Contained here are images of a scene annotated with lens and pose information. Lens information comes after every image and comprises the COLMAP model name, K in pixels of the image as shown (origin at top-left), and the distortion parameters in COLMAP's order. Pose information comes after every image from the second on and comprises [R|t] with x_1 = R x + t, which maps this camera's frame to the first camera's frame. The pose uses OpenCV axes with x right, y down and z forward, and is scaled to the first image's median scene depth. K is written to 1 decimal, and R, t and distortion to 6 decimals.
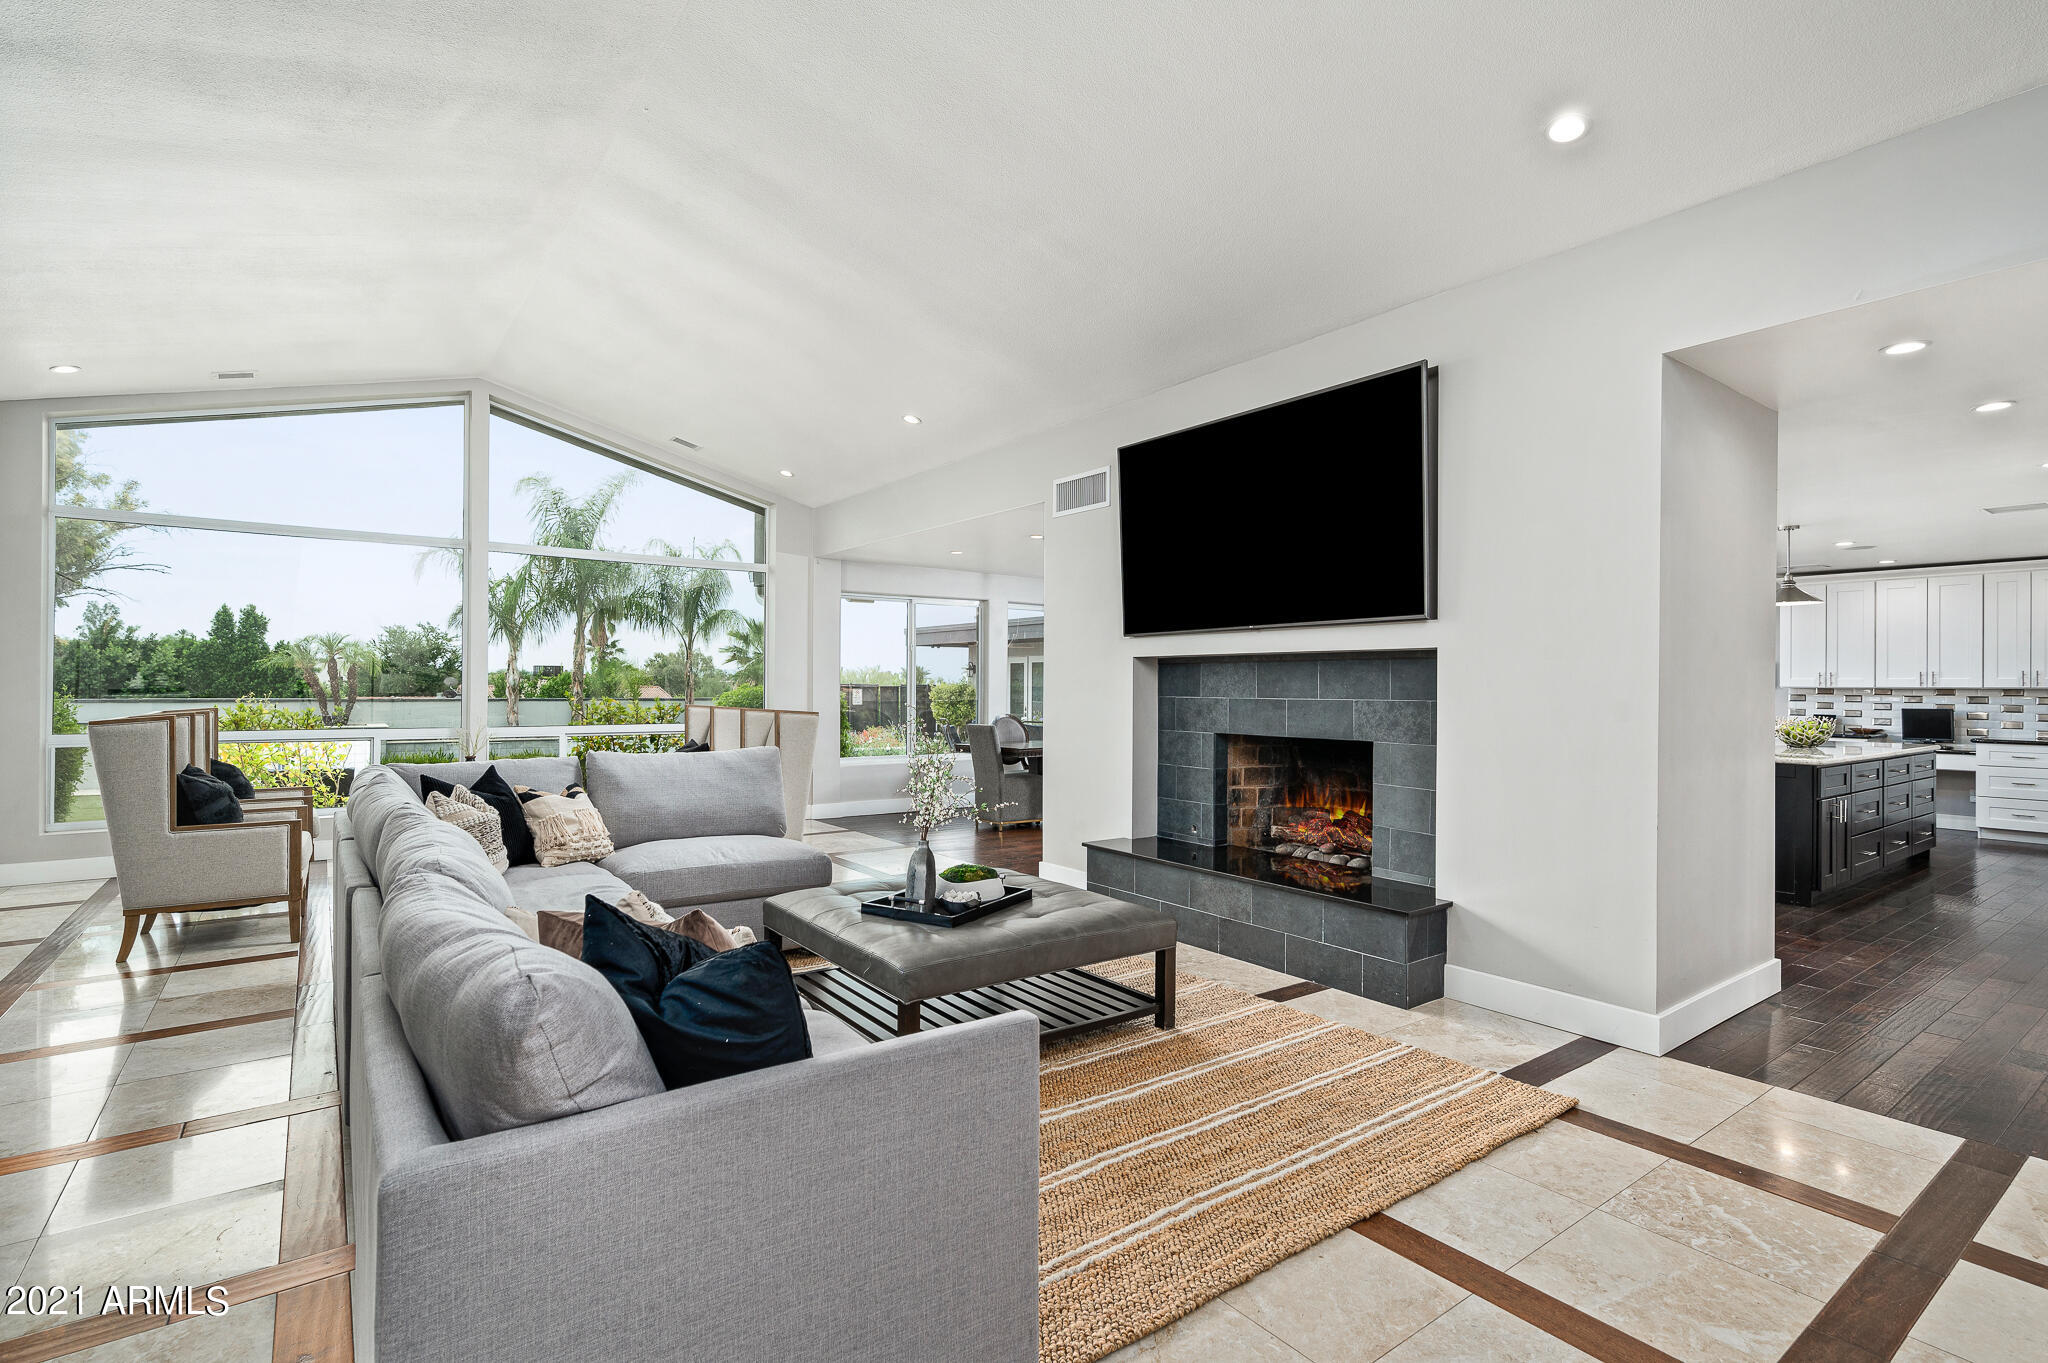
lens RADIAL K [[941.5, 0, 1010.5], [0, 941.5, 684.5], [0, 0, 1]] dist [0.007597, -0.001930]
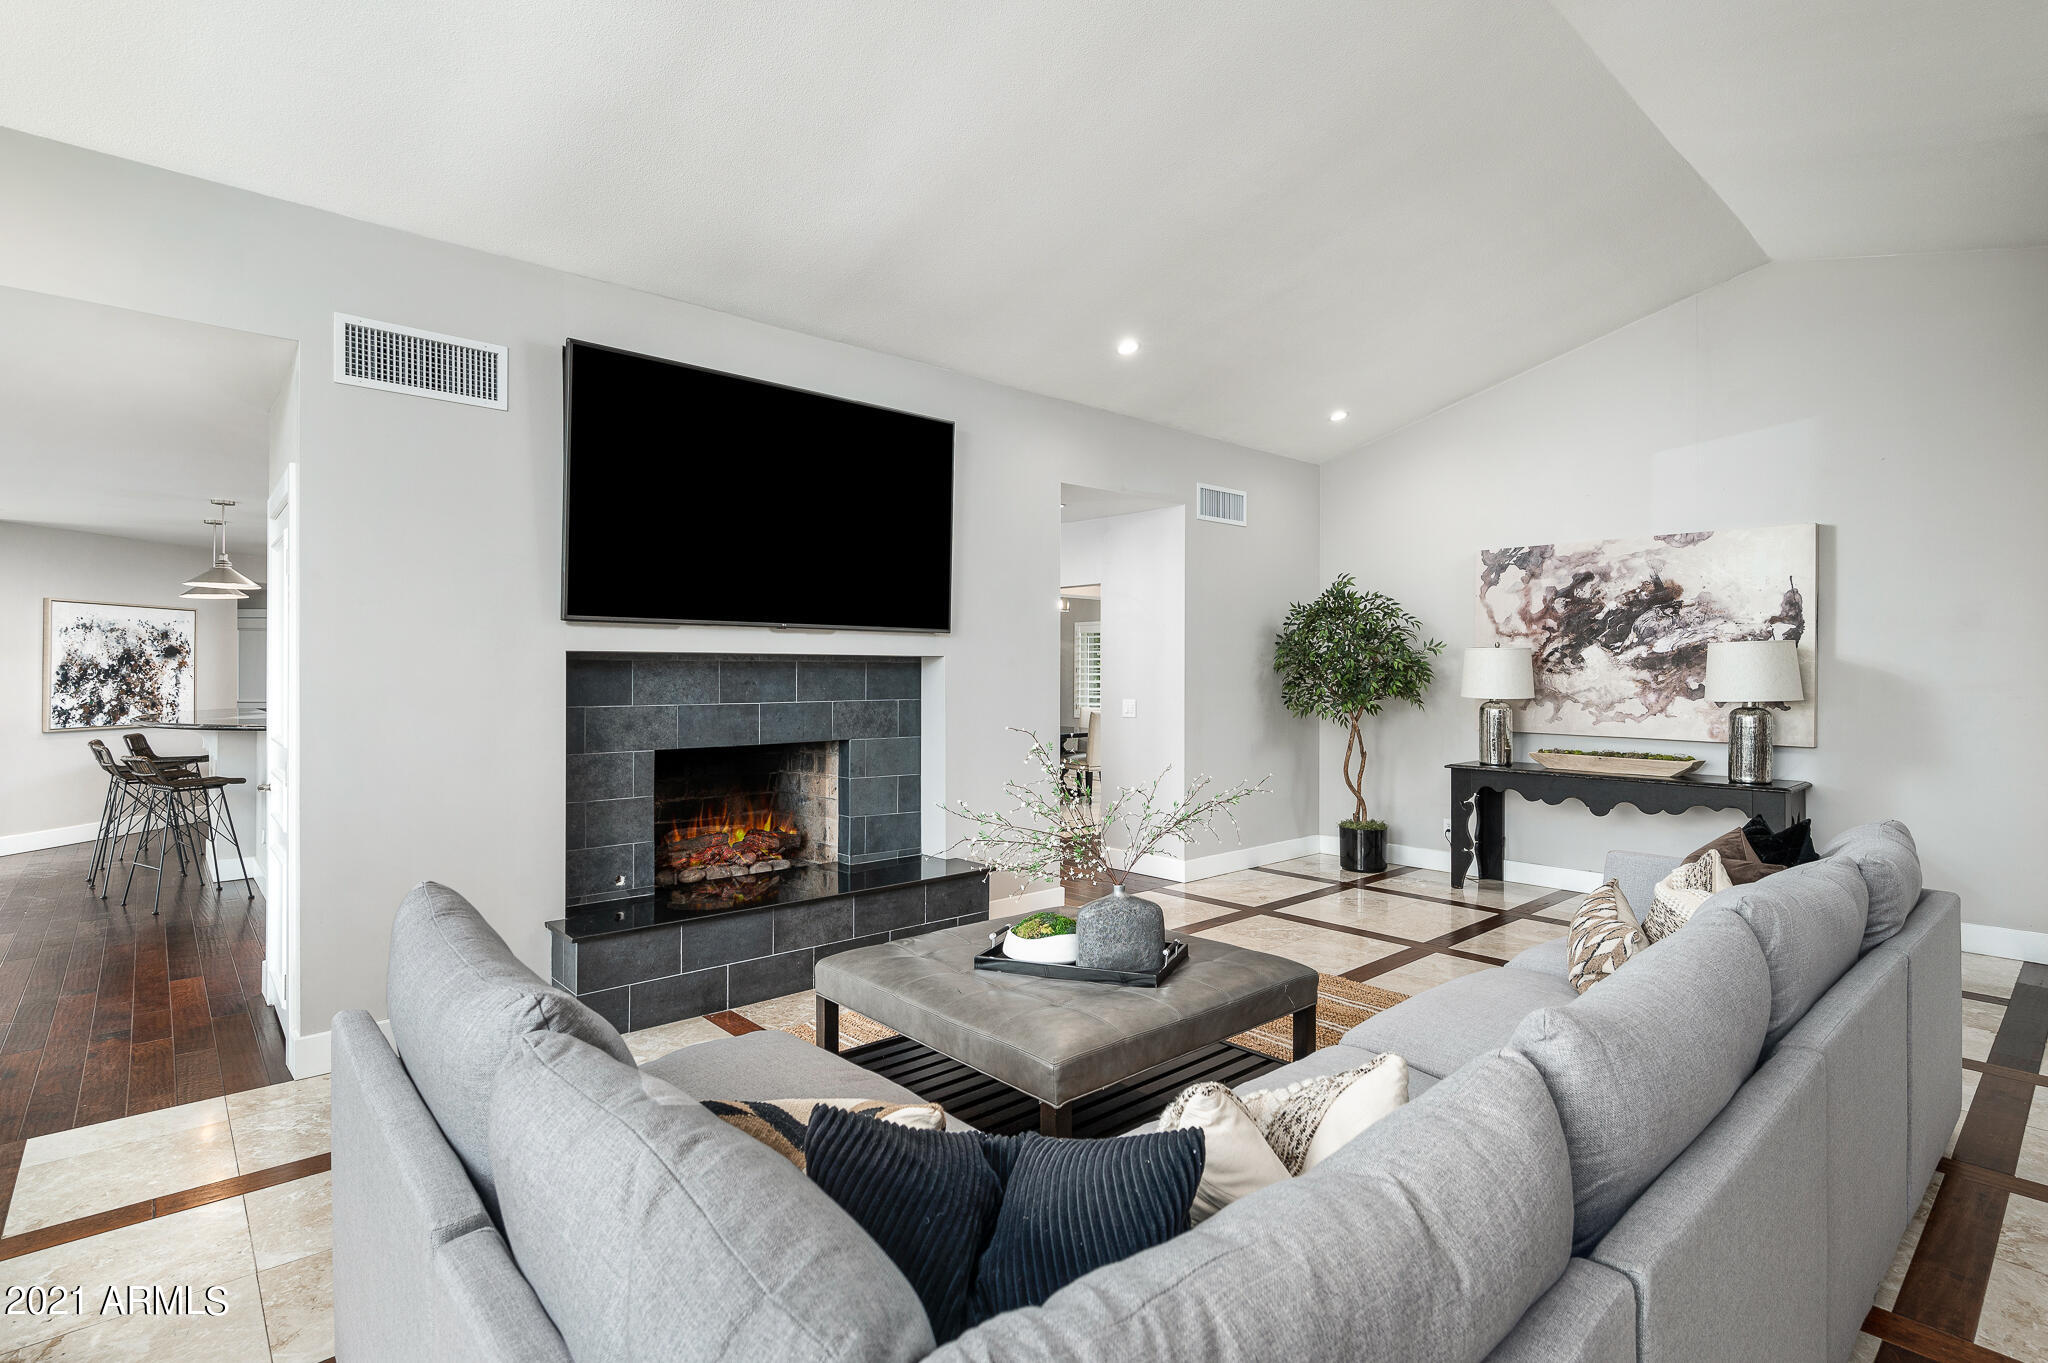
lens RADIAL K [[1011.6, 0, 1022.6], [0, 1011.6, 670.5], [0, 0, 1]] dist [0.013601, 0.001040]
pose [[-0.085914, -0.004778, 0.996291, -0.790544], [-0.003202, 0.999985, 0.004520, -0.024451], [-0.996297, -0.002802, -0.085928, 0.923495]]
